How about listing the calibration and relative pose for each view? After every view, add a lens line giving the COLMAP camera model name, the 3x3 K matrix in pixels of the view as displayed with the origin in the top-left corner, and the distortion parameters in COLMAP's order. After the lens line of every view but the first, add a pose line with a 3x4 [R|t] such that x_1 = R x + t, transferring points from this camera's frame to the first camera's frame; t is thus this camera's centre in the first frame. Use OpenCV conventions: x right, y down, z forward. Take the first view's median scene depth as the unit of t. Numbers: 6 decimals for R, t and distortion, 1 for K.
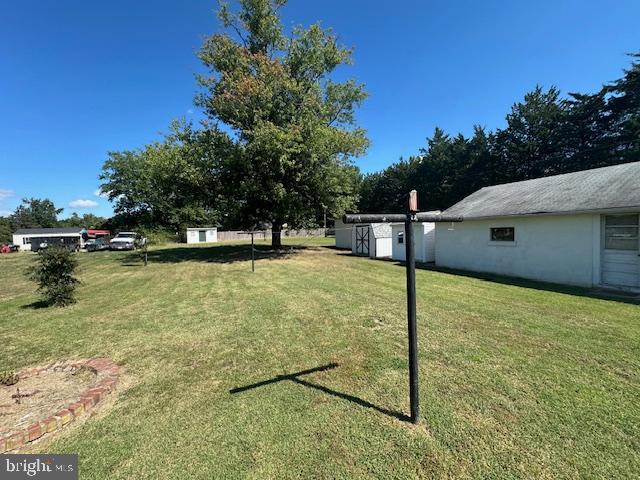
lens RADIAL K [[254.3, 0, 319.0], [0, 254.3, 237.7], [0, 0, 1]] dist [-0.006991, 0.000856]
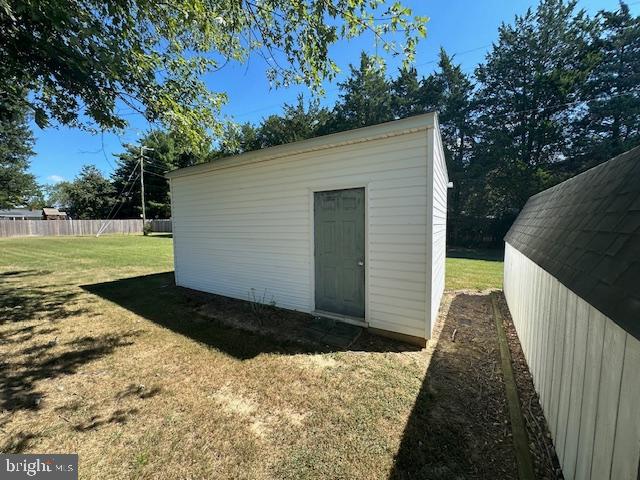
lens RADIAL K [[254.3, 0, 320.2], [0, 254.3, 240.4], [0, 0, 1]] dist [-0.006991, 0.000856]
pose [[0.815481, -0.020197, 0.578432, 0.034304], [0.003158, 0.999531, 0.030448, -0.015685], [-0.578776, -0.023003, 0.815162, 0.656434]]
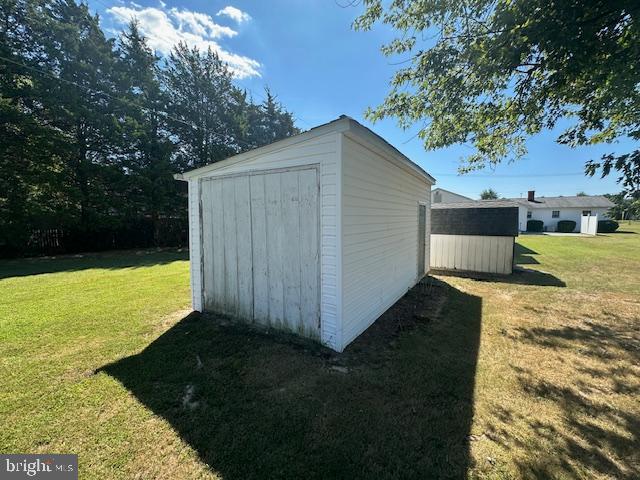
lens RADIAL K [[254.3, 0, 321.0], [0, 254.3, 240.9], [0, 0, 1]] dist [-0.006991, 0.000856]
pose [[-0.559920, -0.038620, 0.827646, -0.025748], [0.038705, 0.996603, 0.072689, -0.026653], [-0.827642, 0.072734, -0.556524, 0.976978]]
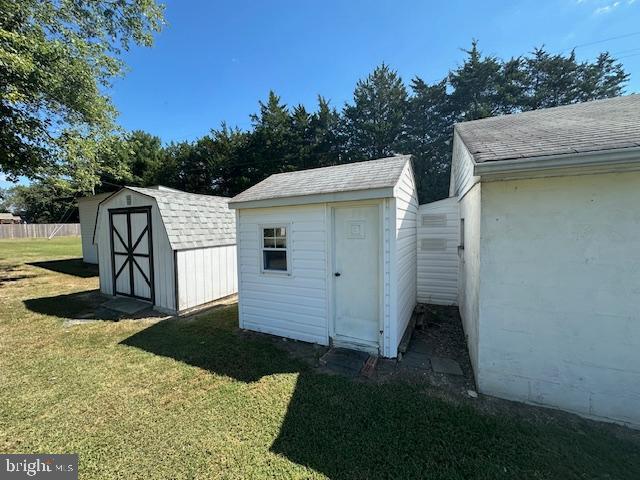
lens RADIAL K [[254.3, 0, 321.7], [0, 254.3, 241.0], [0, 0, 1]] dist [-0.006991, 0.000856]
pose [[0.765704, -0.029571, 0.642513, 0.091896], [0.015126, 0.999494, 0.027974, -0.007886], [-0.643015, -0.011702, 0.765764, 0.369393]]
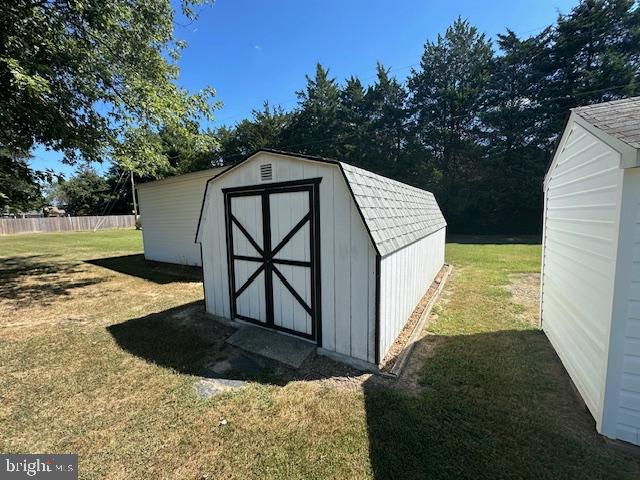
lens RADIAL K [[254.3, 0, 320.8], [0, 254.3, 239.8], [0, 0, 1]] dist [-0.006991, 0.000856]
pose [[0.812471, -0.060597, 0.579844, 0.055254], [0.027693, 0.997472, 0.065438, -0.011437], [-0.582344, -0.037109, 0.812095, 0.498176]]
